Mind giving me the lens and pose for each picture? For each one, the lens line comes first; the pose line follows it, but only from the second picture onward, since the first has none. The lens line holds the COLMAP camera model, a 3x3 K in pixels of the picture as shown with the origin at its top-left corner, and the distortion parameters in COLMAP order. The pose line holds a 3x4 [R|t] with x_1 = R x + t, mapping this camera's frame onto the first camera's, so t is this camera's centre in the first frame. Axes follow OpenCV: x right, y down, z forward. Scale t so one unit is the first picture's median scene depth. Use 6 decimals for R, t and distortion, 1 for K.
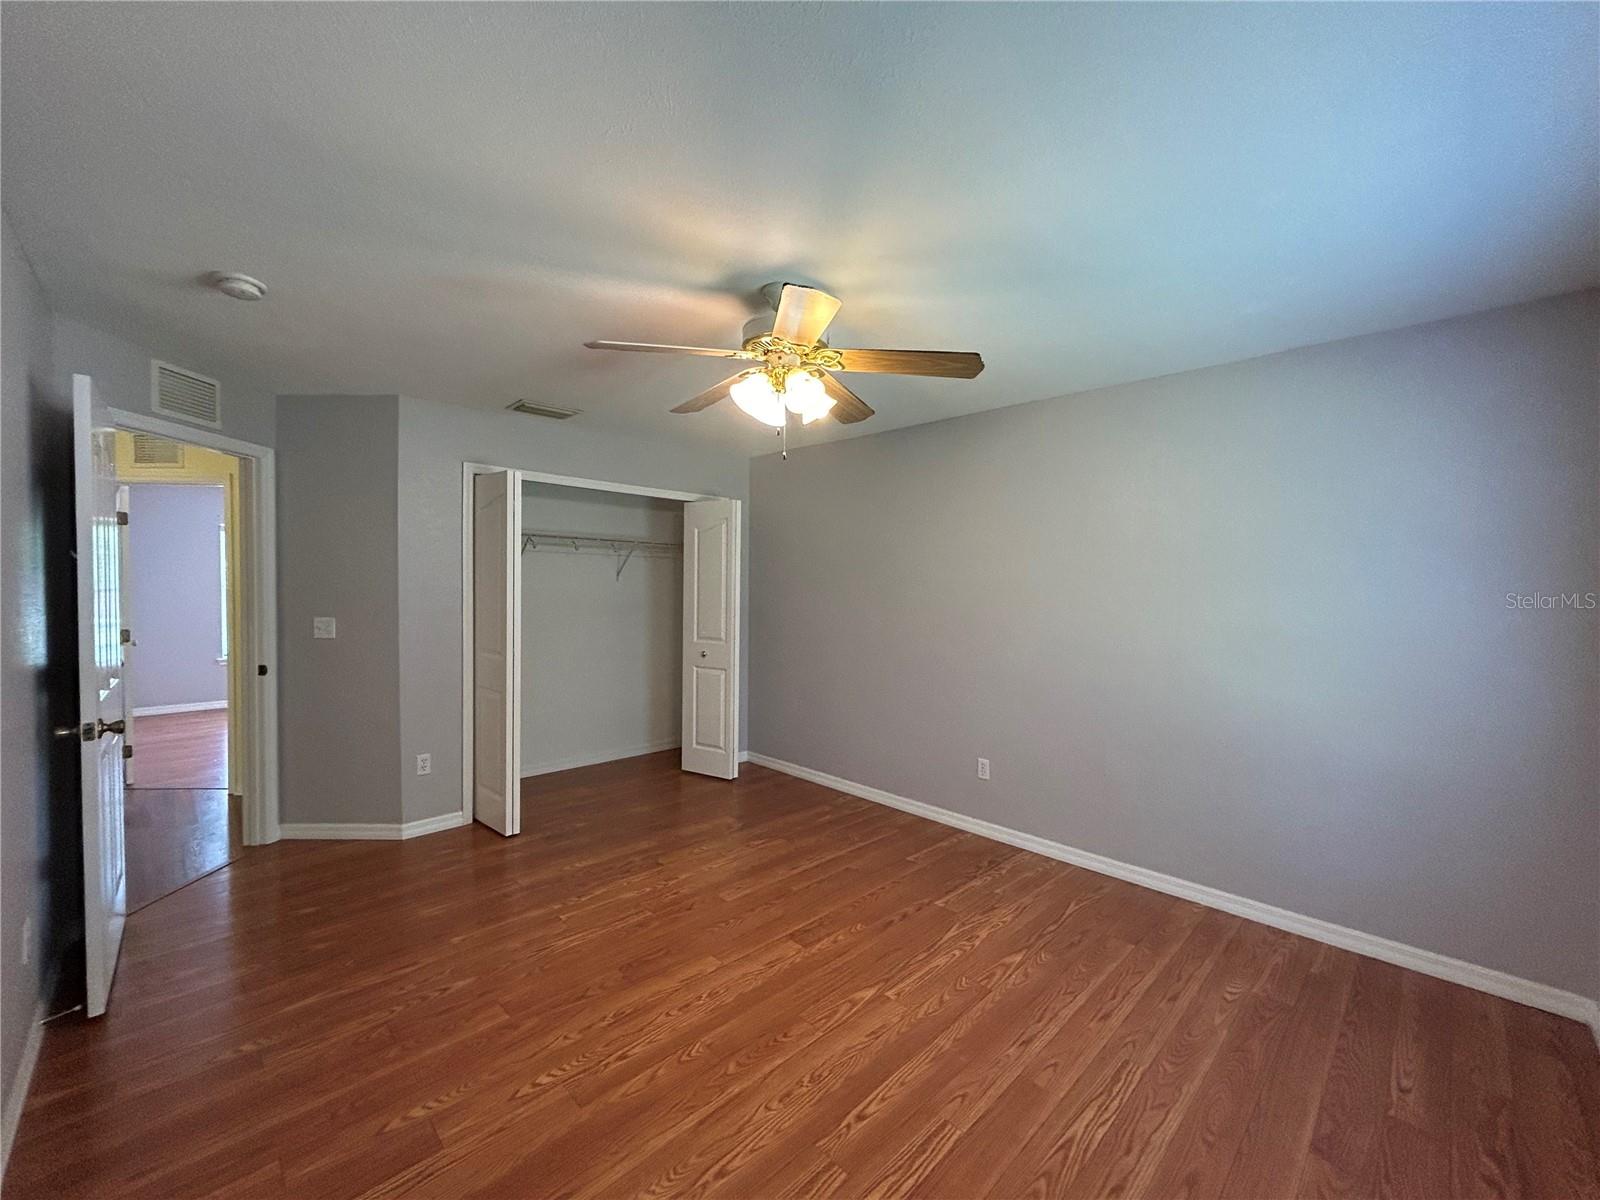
lens RADIAL K [[645.2, 0, 800.8], [0, 645.2, 592.4], [0, 0, 1]] dist [-0.005670, 0.001924]
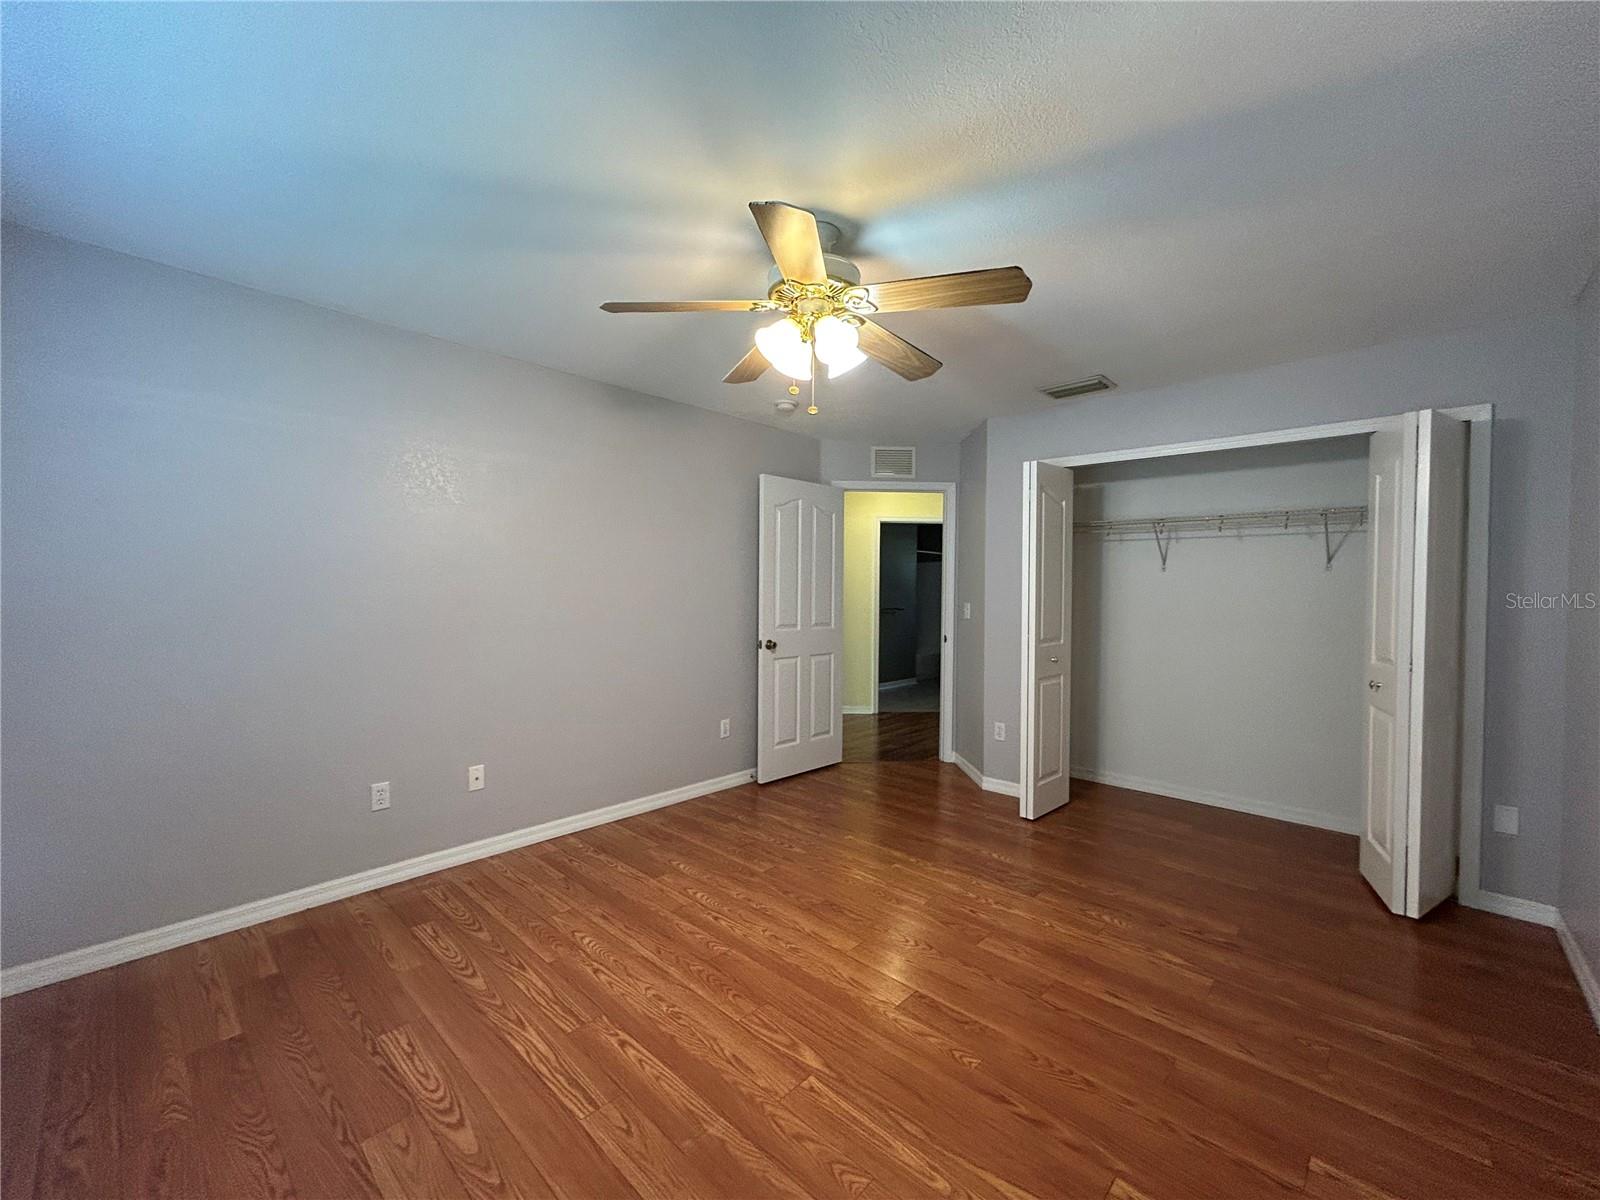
lens RADIAL K [[645.2, 0, 797.3], [0, 645.2, 600.6], [0, 0, 1]] dist [-0.005670, 0.001924]
pose [[0.037276, 0.004531, -0.999295, 0.923713], [-0.021753, 0.999756, 0.003721, 0.058581], [0.999068, 0.021599, 0.037366, 0.977976]]
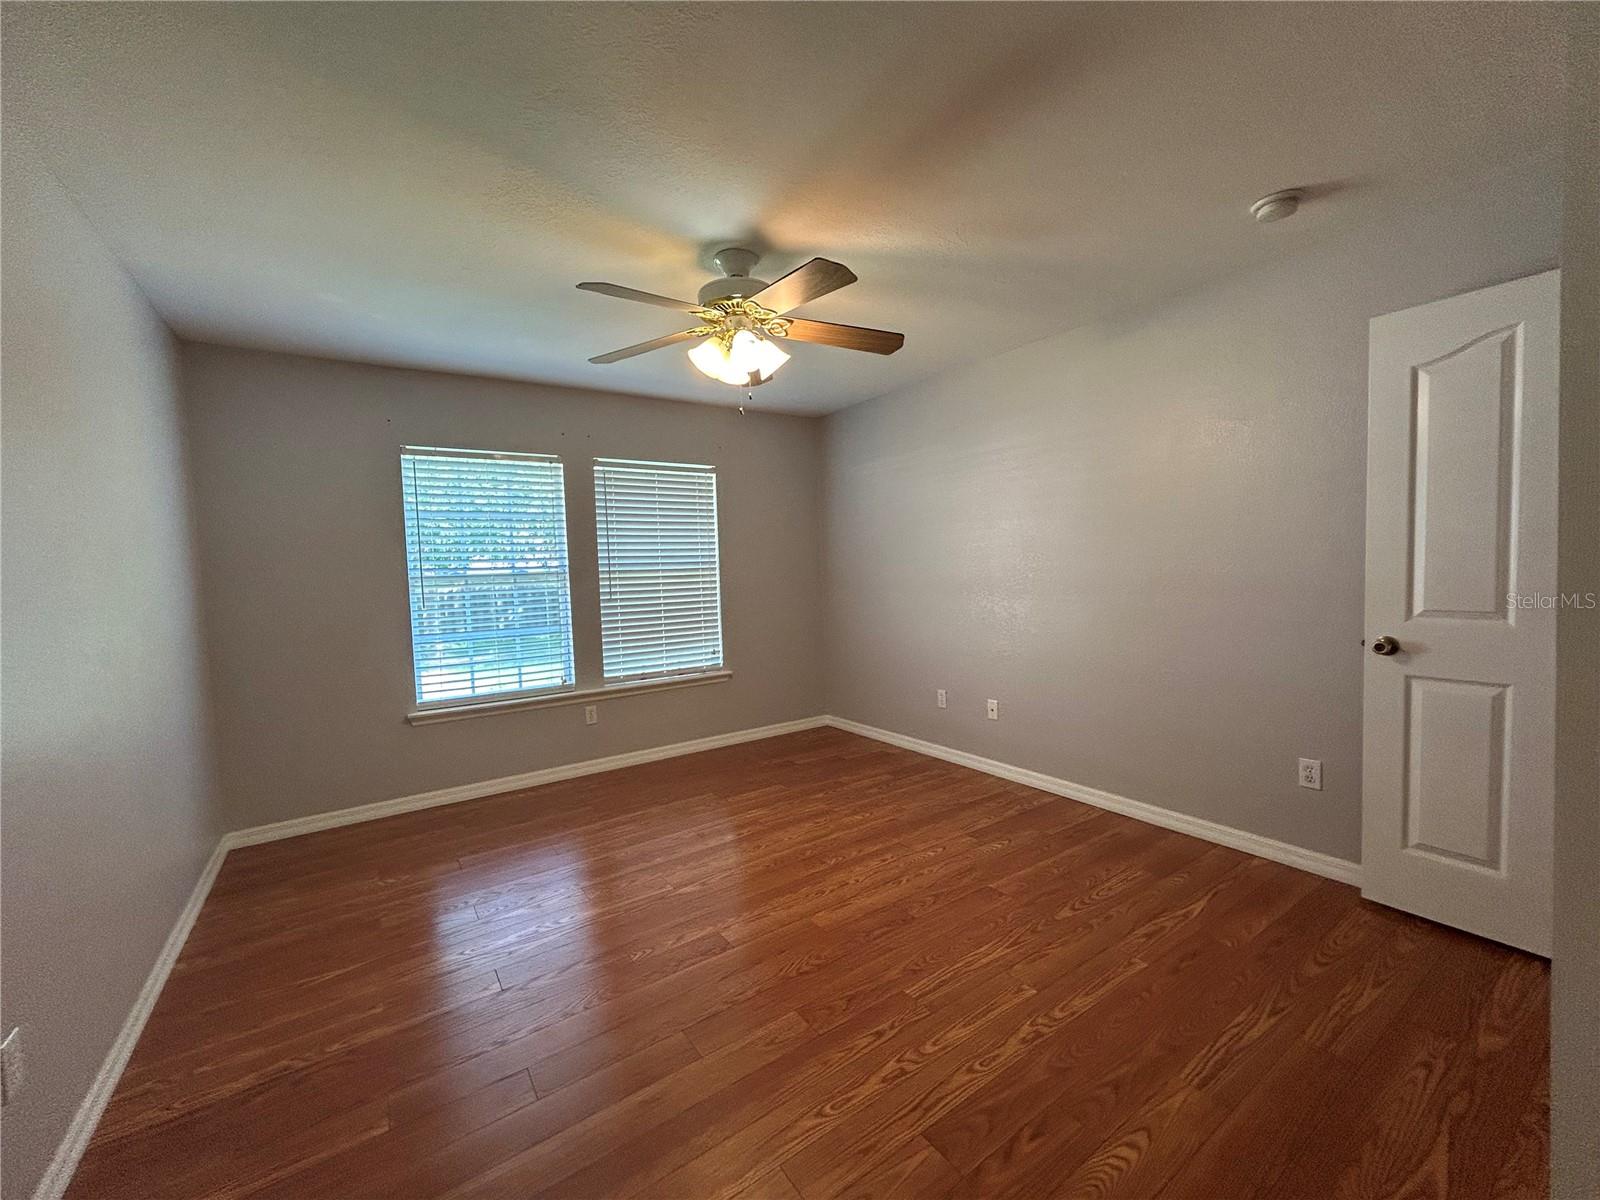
lens RADIAL K [[645.2, 0, 797.4], [0, 645.2, 595.4], [0, 0, 1]] dist [-0.005670, 0.001924]
pose [[-0.982936, 0.014659, 0.183362, -0.319982], [0.026918, 0.997551, 0.064548, 0.031952], [-0.181967, 0.068383, -0.980924, 2.133302]]
